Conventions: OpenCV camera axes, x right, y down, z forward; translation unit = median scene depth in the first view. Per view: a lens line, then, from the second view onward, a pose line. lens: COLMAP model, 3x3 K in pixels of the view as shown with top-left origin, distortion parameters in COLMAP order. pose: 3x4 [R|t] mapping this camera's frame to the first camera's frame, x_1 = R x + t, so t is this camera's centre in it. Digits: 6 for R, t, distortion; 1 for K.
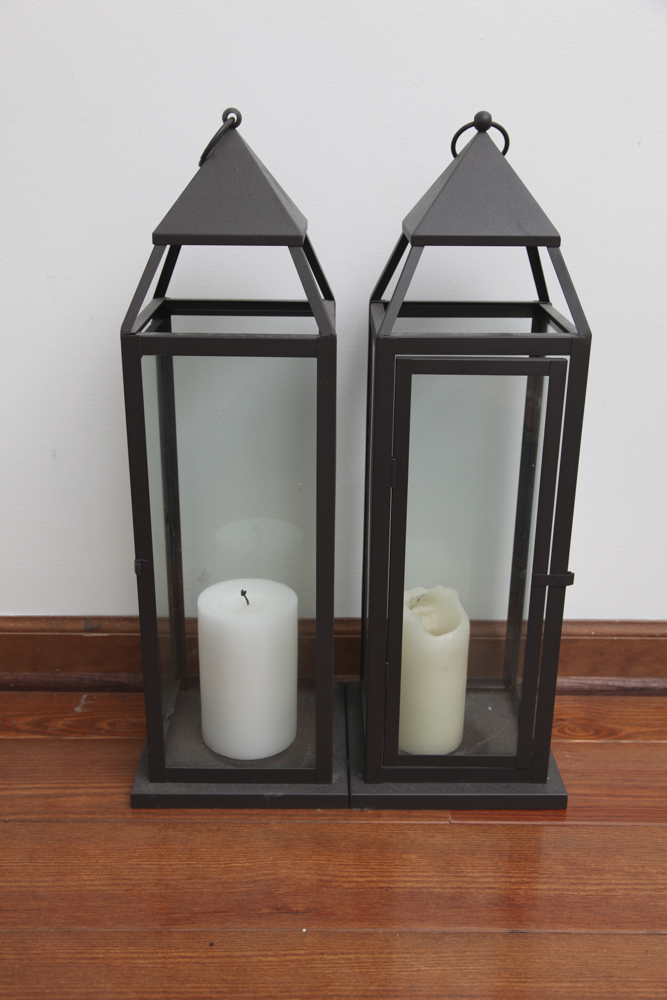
lens RADIAL K [[1022.5, 0, 329.4], [0, 1022.5, 503.5], [0, 0, 1]] dist [0.007819, 0.036464]
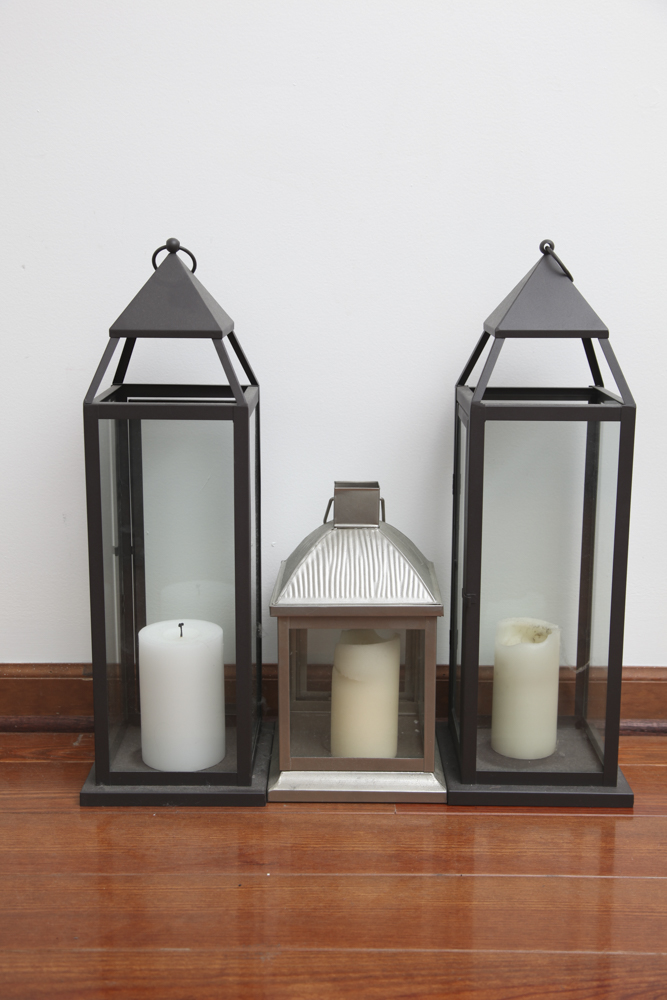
lens RADIAL K [[1251.5, 0, 333.5], [0, 1251.5, 500.0], [0, 0, 1]] dist [0.068309, -0.018358]
pose [[0.999996, -0.002034, -0.001794, 0.049590], [0.001723, 0.987332, -0.158660, 0.183700], [0.002094, 0.158656, 0.987332, -0.488713]]
